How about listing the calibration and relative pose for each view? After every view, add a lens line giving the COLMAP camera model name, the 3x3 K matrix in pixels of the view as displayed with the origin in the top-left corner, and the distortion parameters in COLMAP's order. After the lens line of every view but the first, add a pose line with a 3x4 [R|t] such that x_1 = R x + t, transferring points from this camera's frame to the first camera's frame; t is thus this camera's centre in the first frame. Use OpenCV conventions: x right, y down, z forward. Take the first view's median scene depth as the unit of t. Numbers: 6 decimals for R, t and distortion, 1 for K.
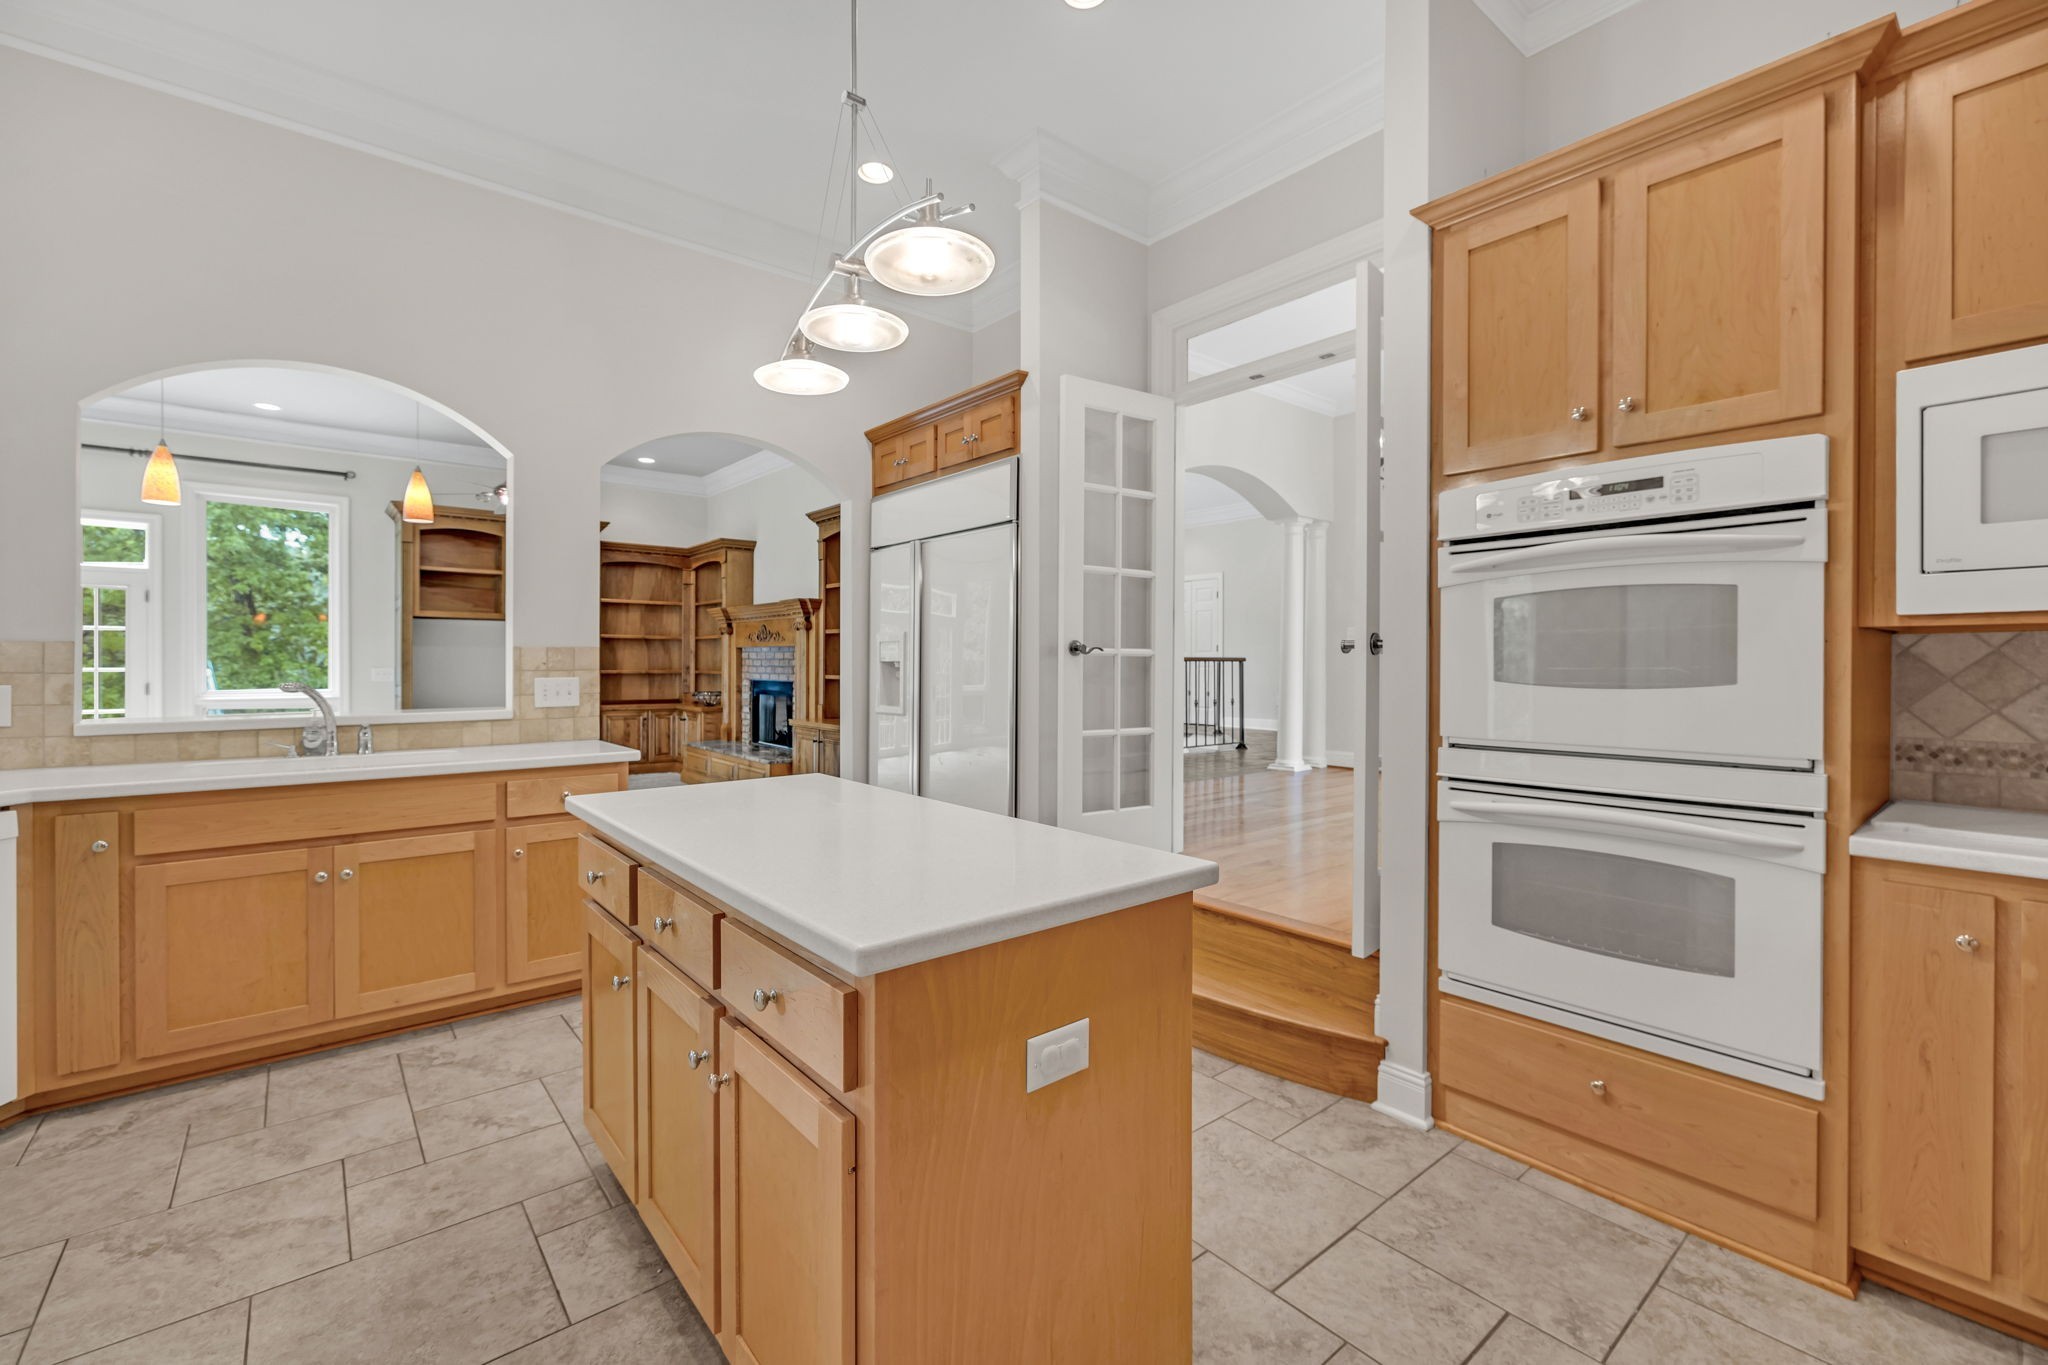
lens RADIAL K [[882.6, 0, 1024.0], [0, 882.6, 682.5], [0, 0, 1]] dist [-0.001322, -0.000084]
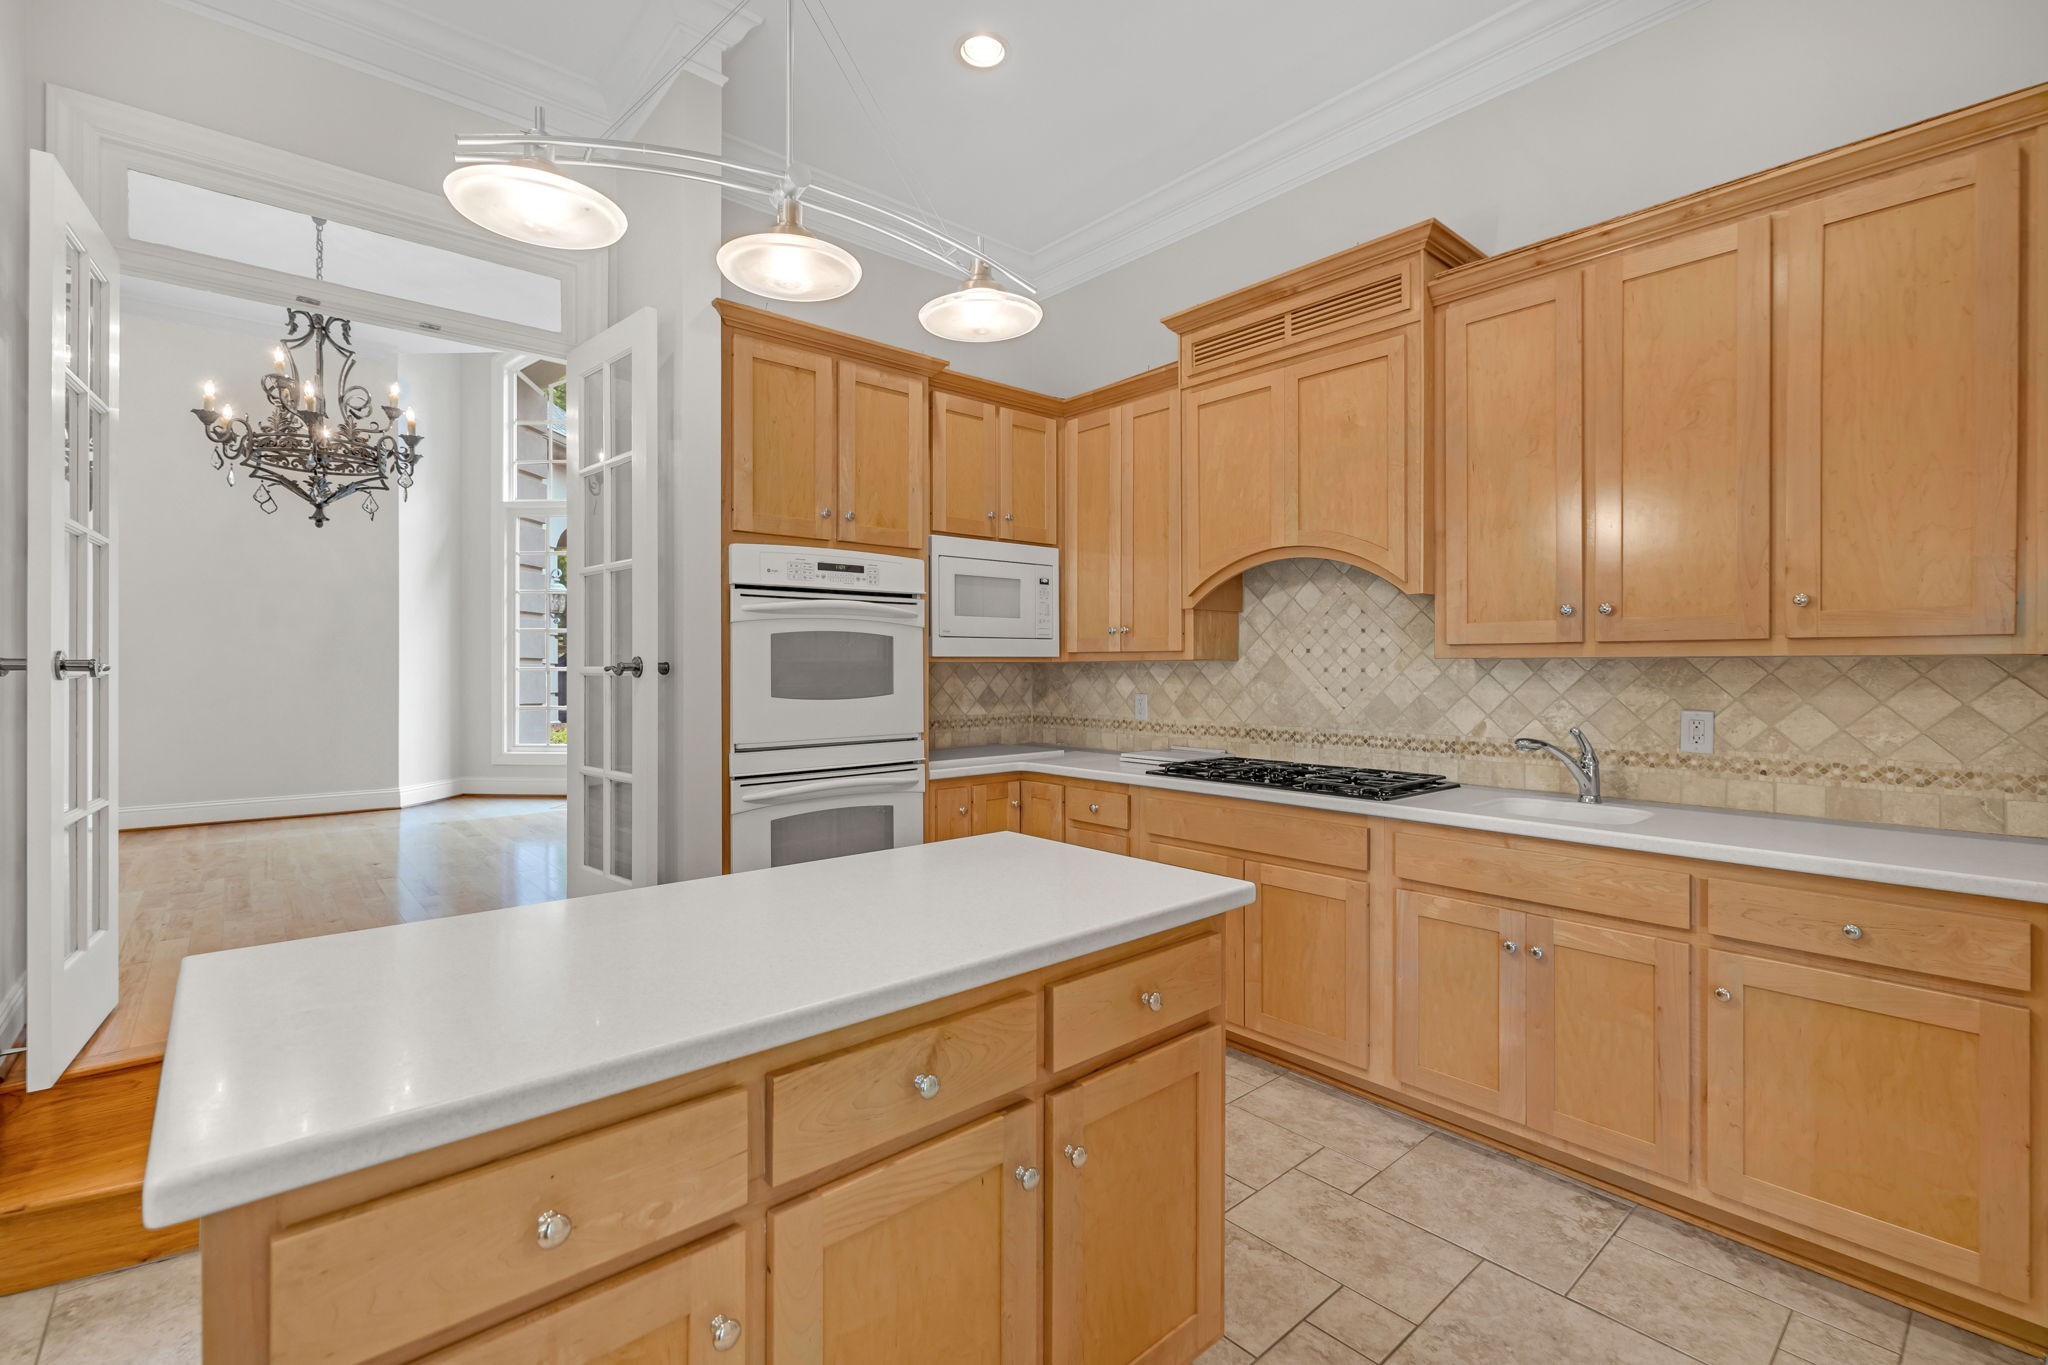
lens RADIAL K [[893.6, 0, 1024.0], [0, 893.6, 682.5], [0, 0, 1]] dist [-0.000049, 0.000004]
pose [[-0.027390, -0.018969, 0.999445, -0.889708], [0.021654, 0.999574, 0.019565, -0.045930], [-0.999390, 0.022178, -0.026968, 0.733081]]
